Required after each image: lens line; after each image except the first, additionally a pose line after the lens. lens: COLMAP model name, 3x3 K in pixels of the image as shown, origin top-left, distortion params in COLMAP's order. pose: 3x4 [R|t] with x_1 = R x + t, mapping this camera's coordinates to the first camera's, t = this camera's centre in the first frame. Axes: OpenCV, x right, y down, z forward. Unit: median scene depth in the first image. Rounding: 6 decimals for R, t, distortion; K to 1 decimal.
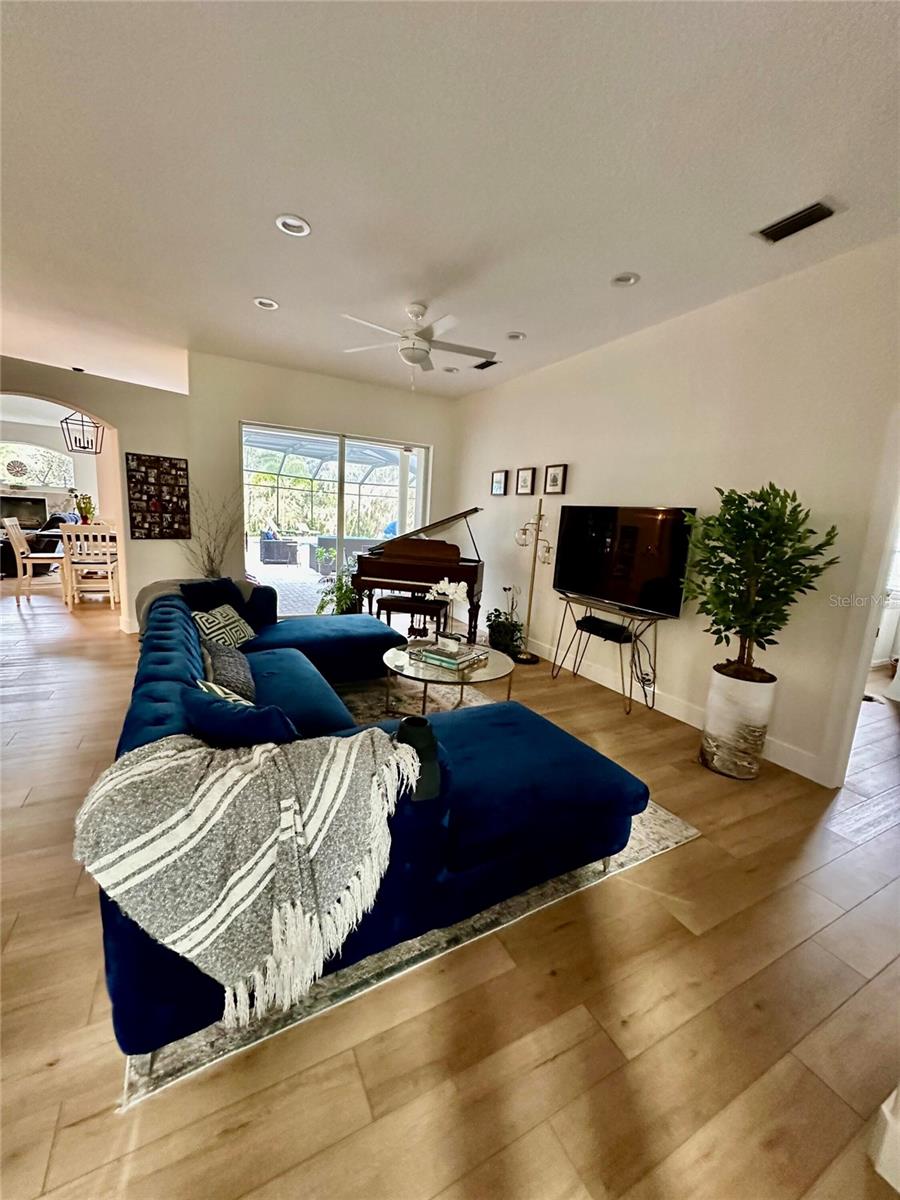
lens RADIAL K [[476.0, 0, 448.9], [0, 476.0, 605.6], [0, 0, 1]] dist [0.018248, 0.000433]
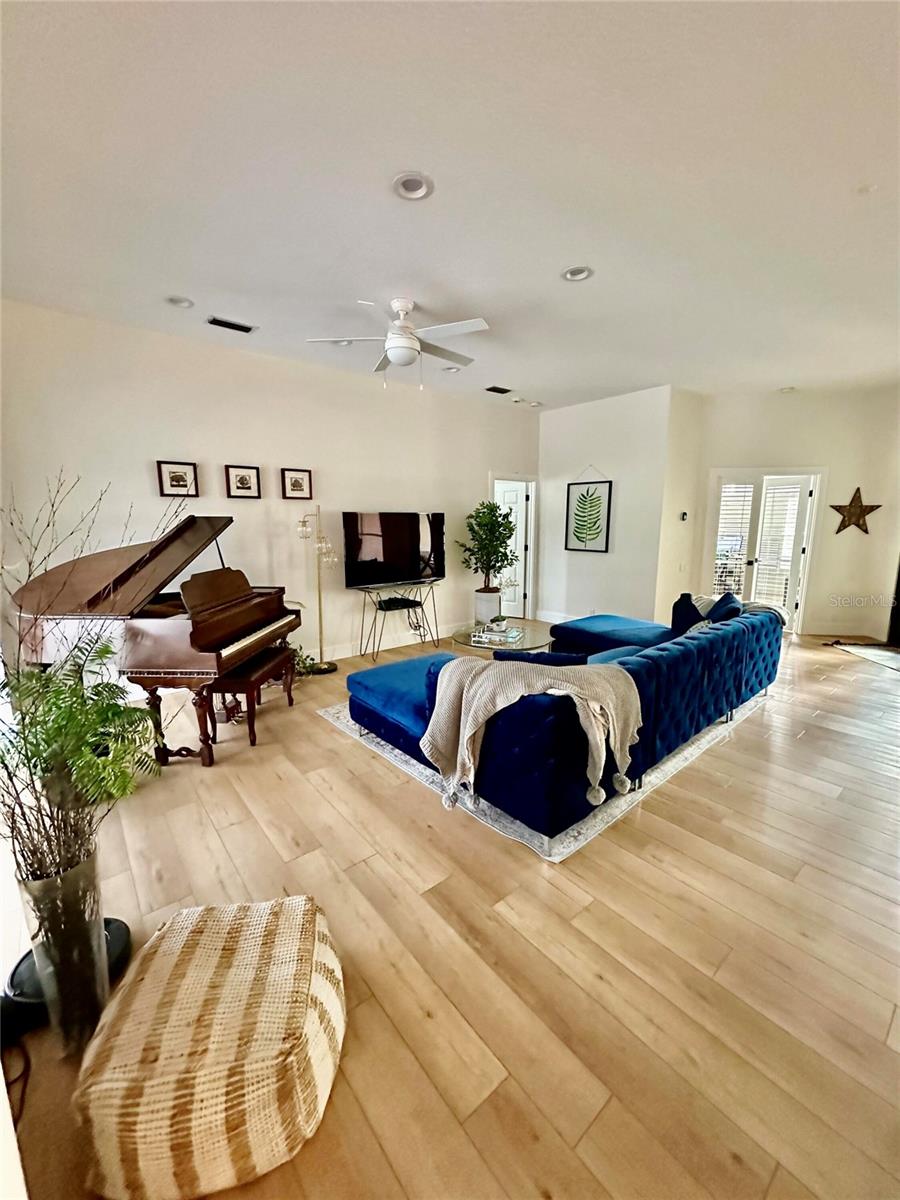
lens RADIAL K [[476.0, 0, 450.0], [0, 476.0, 597.9], [0, 0, 1]] dist [0.018248, 0.000433]
pose [[-0.202103, -0.232875, 0.951275, -0.842509], [0.164862, 0.949368, 0.267434, -0.263098], [-0.965388, 0.210878, -0.153478, 0.933579]]
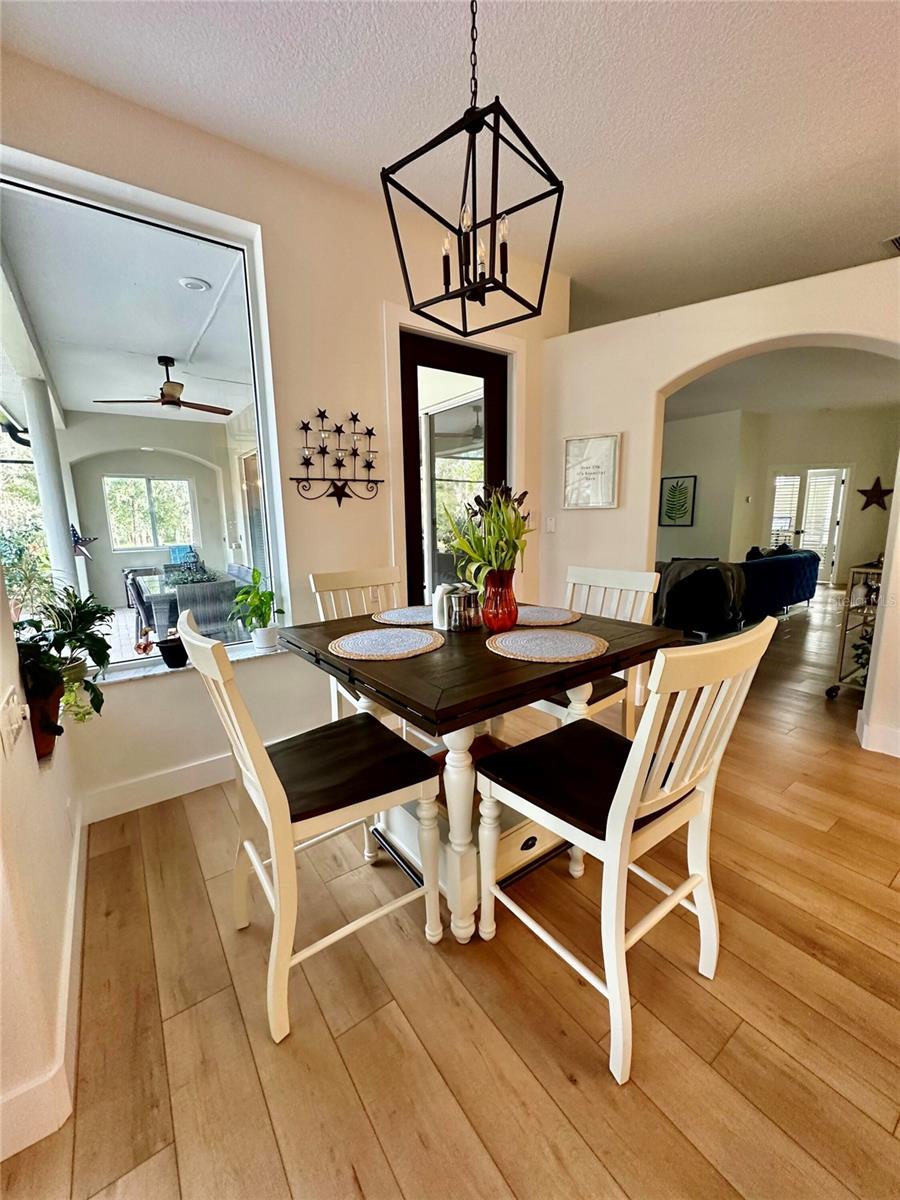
lens RADIAL K [[476.0, 0, 451.0], [0, 476.0, 596.8], [0, 0, 1]] dist [0.018248, 0.000433]
pose [[-0.143068, -0.234635, 0.961498, -2.098952], [0.184304, 0.948182, 0.258809, -0.479394], [-0.972401, 0.214235, -0.092410, 2.108671]]
